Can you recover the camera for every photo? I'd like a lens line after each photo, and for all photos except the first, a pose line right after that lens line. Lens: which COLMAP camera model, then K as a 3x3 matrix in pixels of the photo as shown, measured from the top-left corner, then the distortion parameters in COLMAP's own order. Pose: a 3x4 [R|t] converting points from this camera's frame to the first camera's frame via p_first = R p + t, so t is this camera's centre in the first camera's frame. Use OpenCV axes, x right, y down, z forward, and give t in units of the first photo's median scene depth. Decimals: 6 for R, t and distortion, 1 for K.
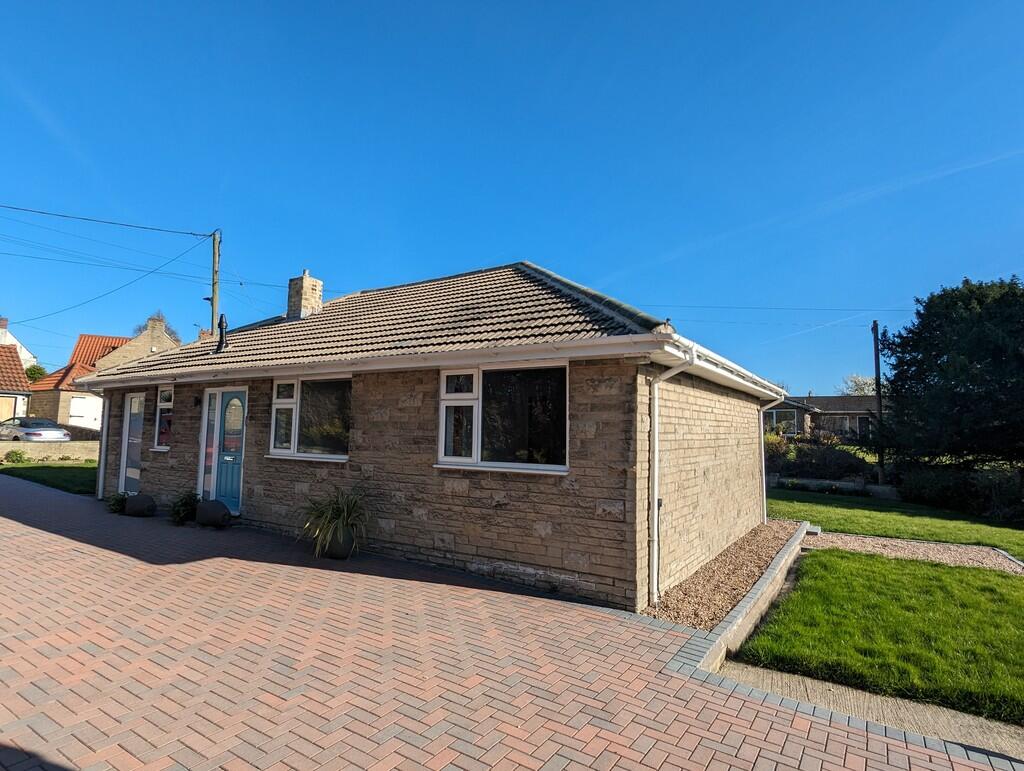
lens RADIAL K [[539.1, 0, 512.0], [0, 539.1, 385.5], [0, 0, 1]] dist [0.001062, 0.000356]
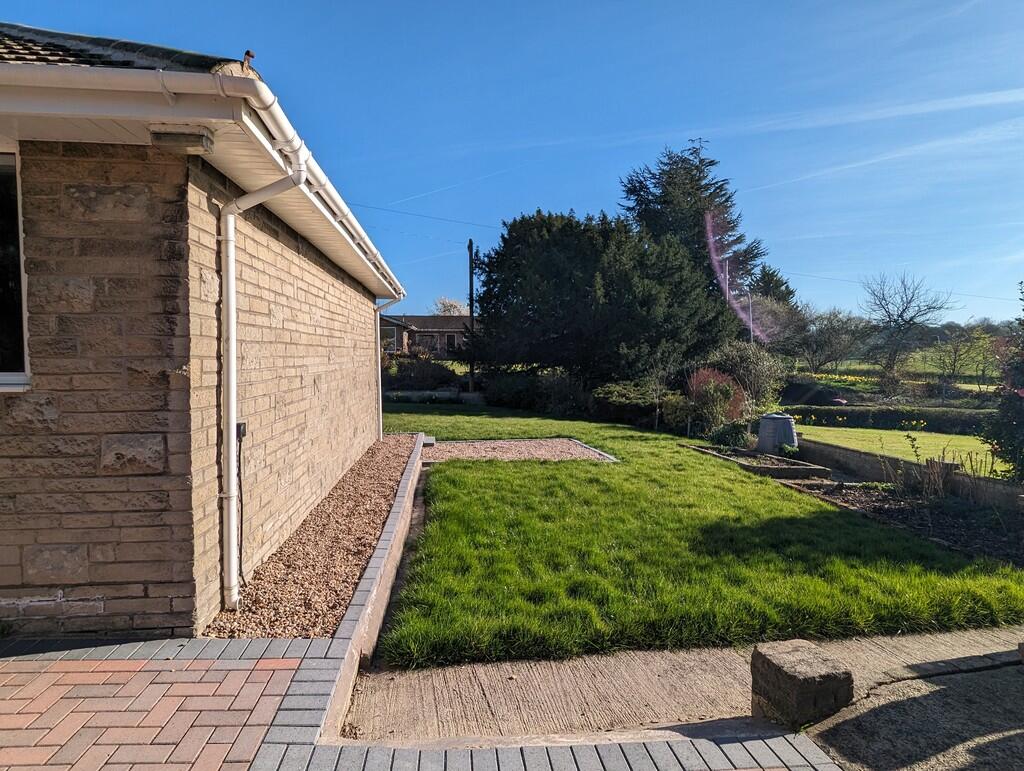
lens RADIAL K [[539.1, 0, 512.0], [0, 539.1, 385.5], [0, 0, 1]] dist [0.001062, 0.000356]
pose [[0.760232, -0.047403, 0.647920, 0.123289], [-0.046736, 0.990760, 0.127323, 0.084187], [-0.647968, -0.127077, 0.750992, 0.389057]]
